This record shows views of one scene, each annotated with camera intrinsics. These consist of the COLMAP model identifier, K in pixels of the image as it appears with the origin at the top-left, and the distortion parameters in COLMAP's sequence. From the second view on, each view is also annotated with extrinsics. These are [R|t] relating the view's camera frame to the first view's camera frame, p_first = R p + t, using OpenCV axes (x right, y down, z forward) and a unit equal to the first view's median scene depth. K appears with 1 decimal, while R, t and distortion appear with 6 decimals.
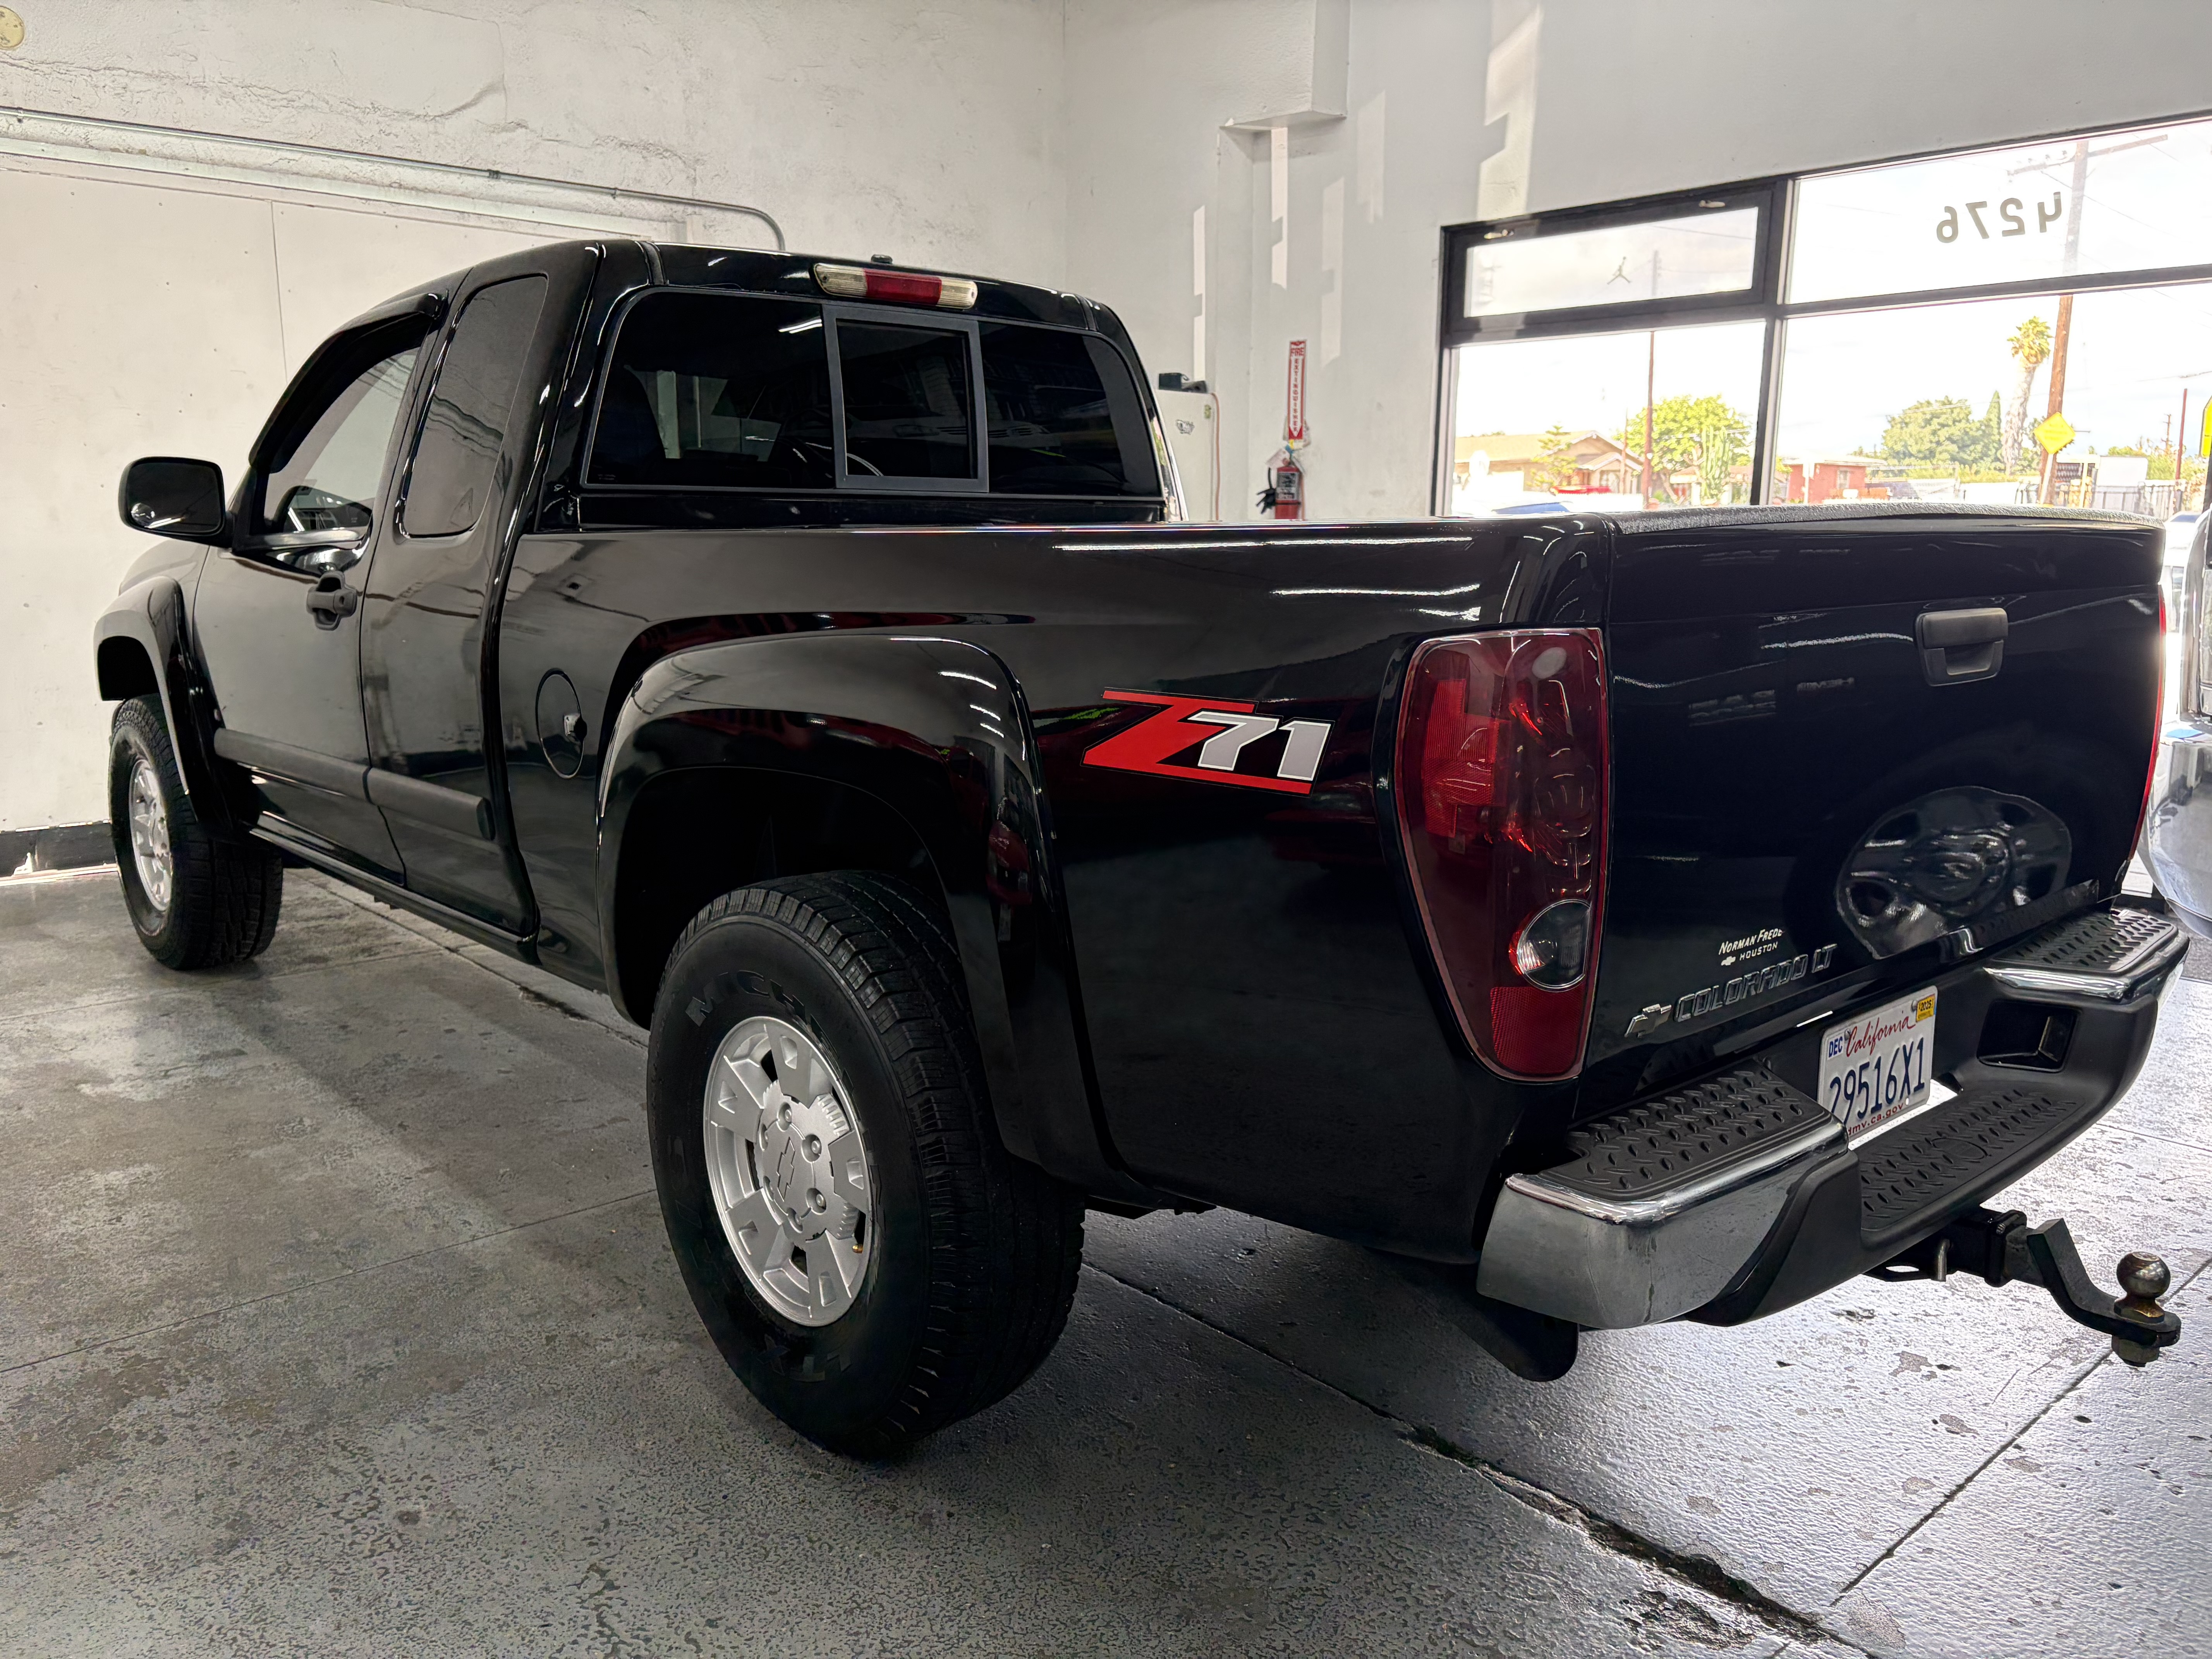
lens RADIAL K [[1678.2, 0, 1088.4], [0, 1678.2, 828.5], [0, 0, 1]] dist [0.043638, -0.033758]
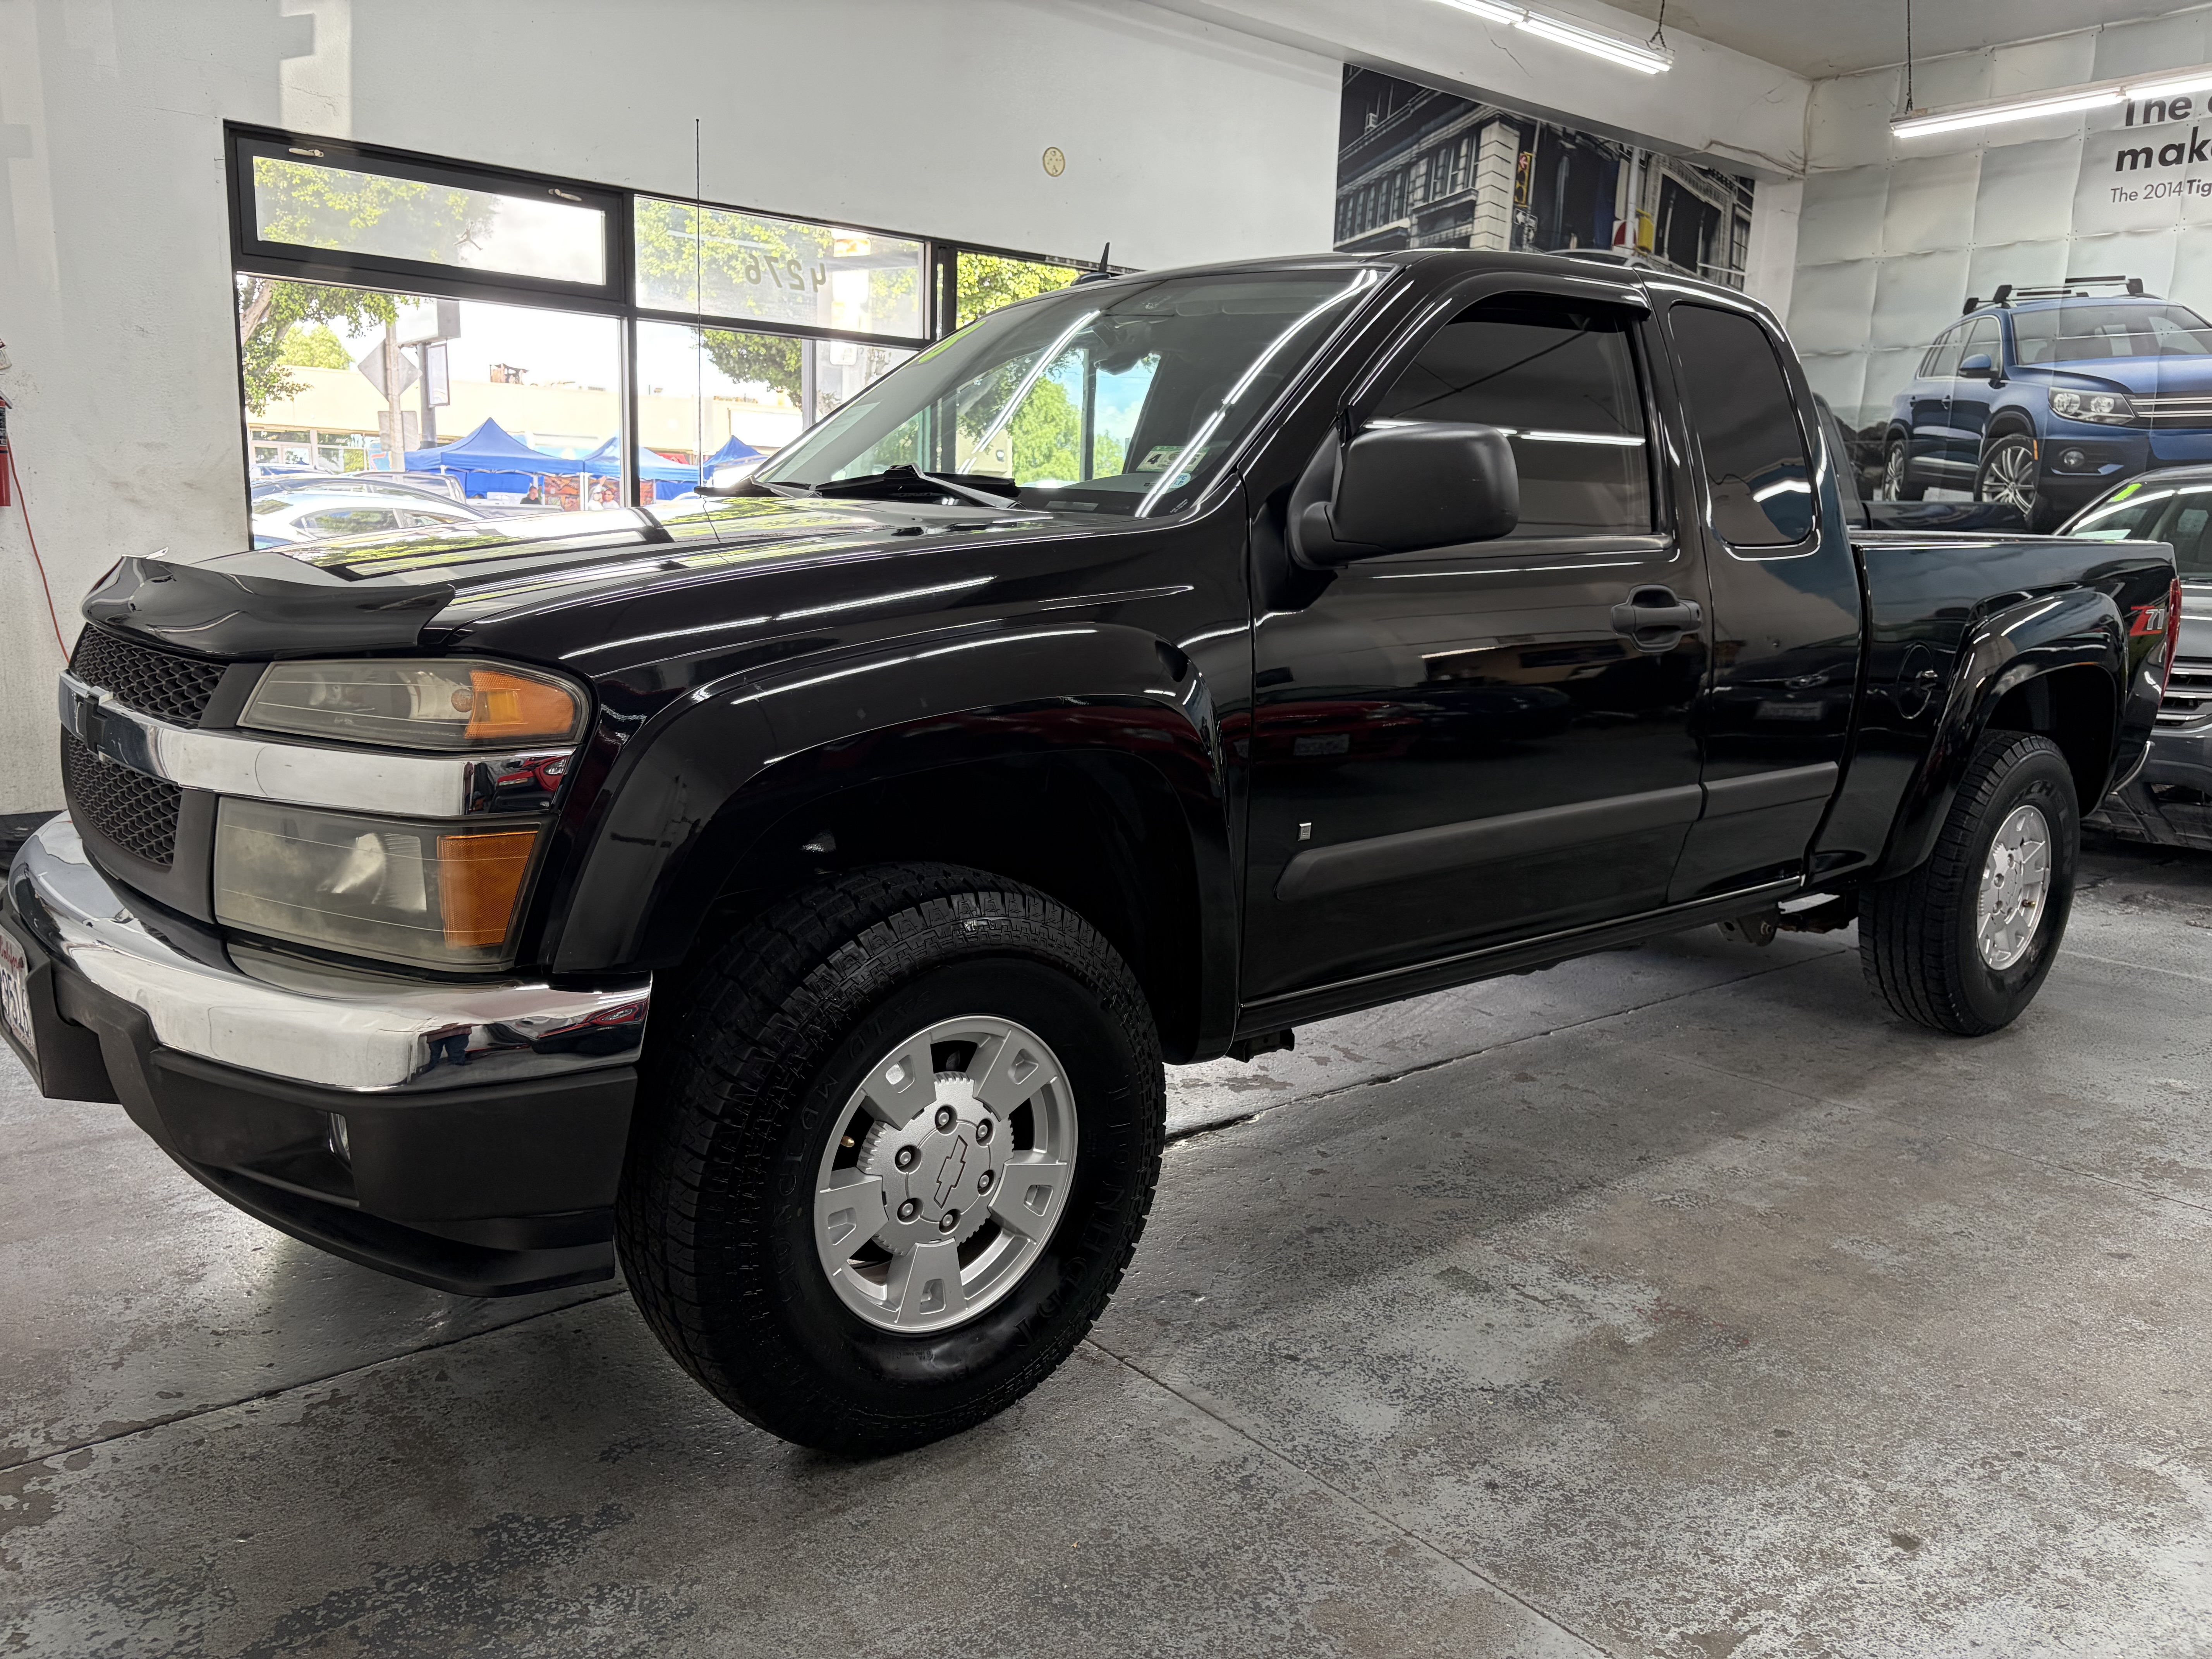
lens RADIAL K [[1678.2, 0, 1100.2], [0, 1678.2, 844.5], [0, 0, 1]] dist [0.043638, -0.033758]
pose [[0.029462, -0.190328, 0.981278, -0.704250], [0.152138, 0.971121, 0.183790, -0.117419], [-0.987920, 0.143875, 0.057567, 0.651061]]
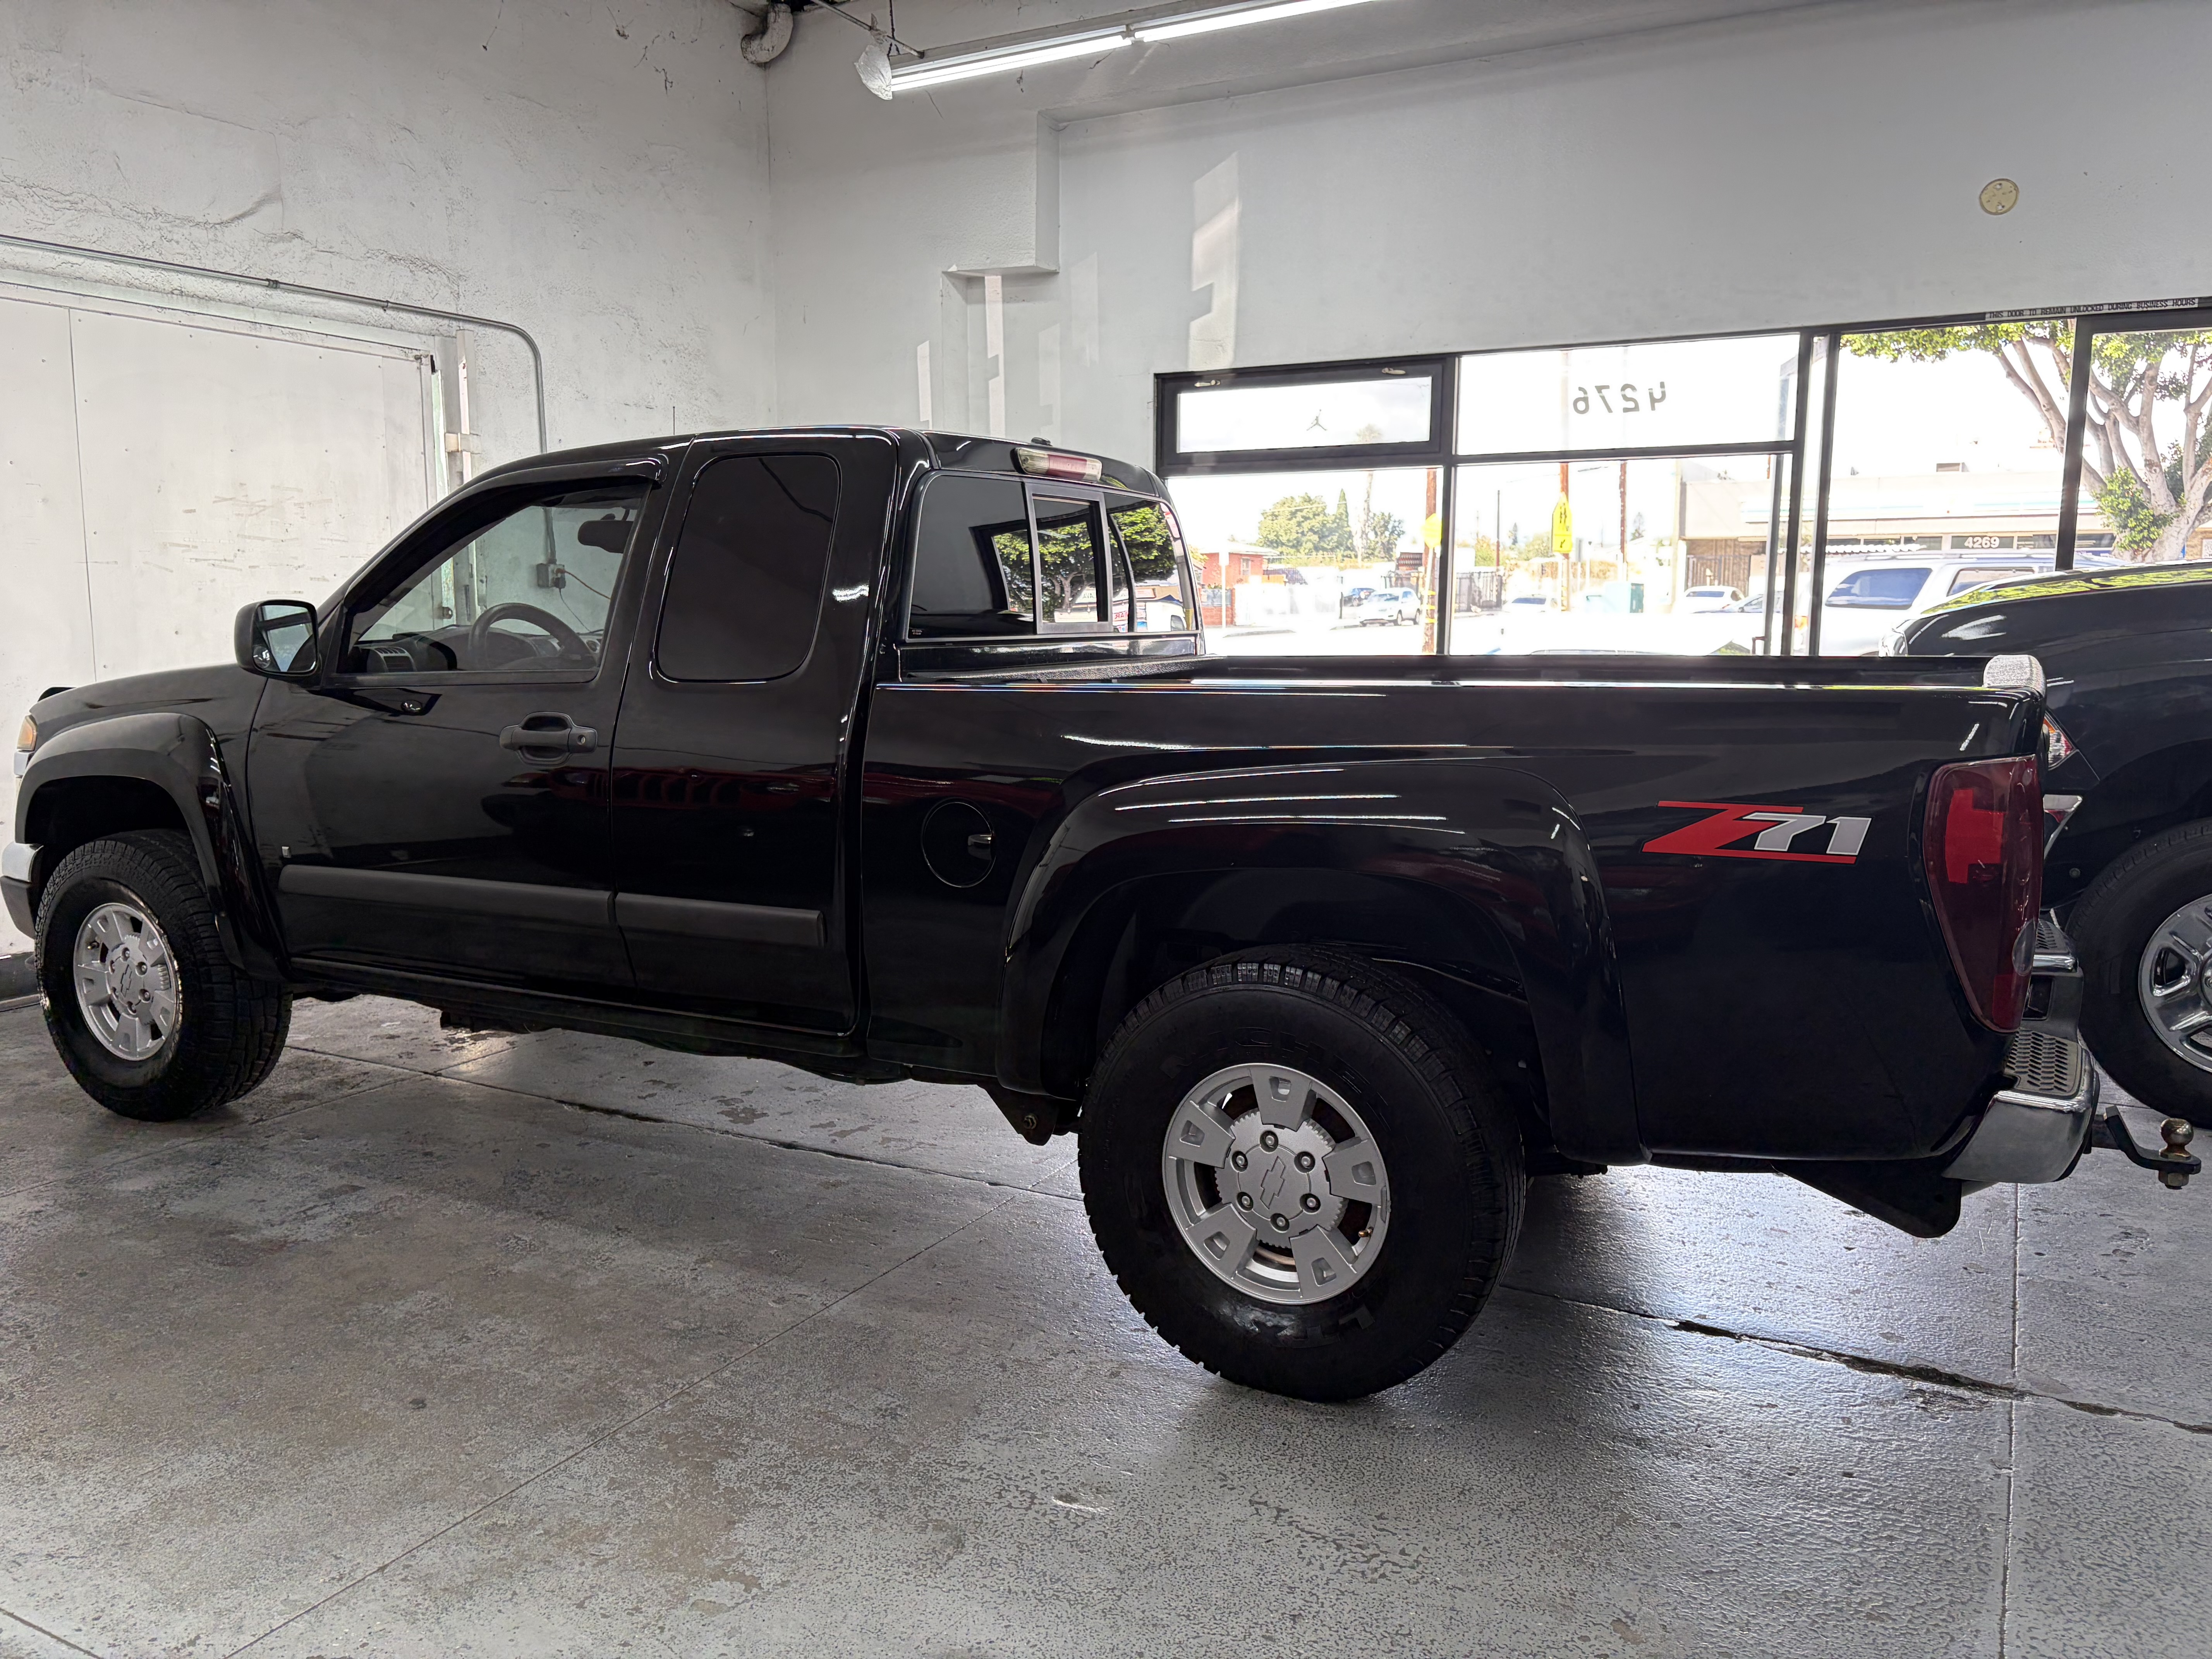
lens RADIAL K [[1678.2, 0, 1094.1], [0, 1678.2, 822.1], [0, 0, 1]] dist [0.043638, -0.033758]
pose [[0.942691, -0.047300, 0.330298, -0.247260], [0.063531, 0.997236, -0.038513, -0.010142], [-0.327564, 0.057290, 0.943091, -0.058792]]
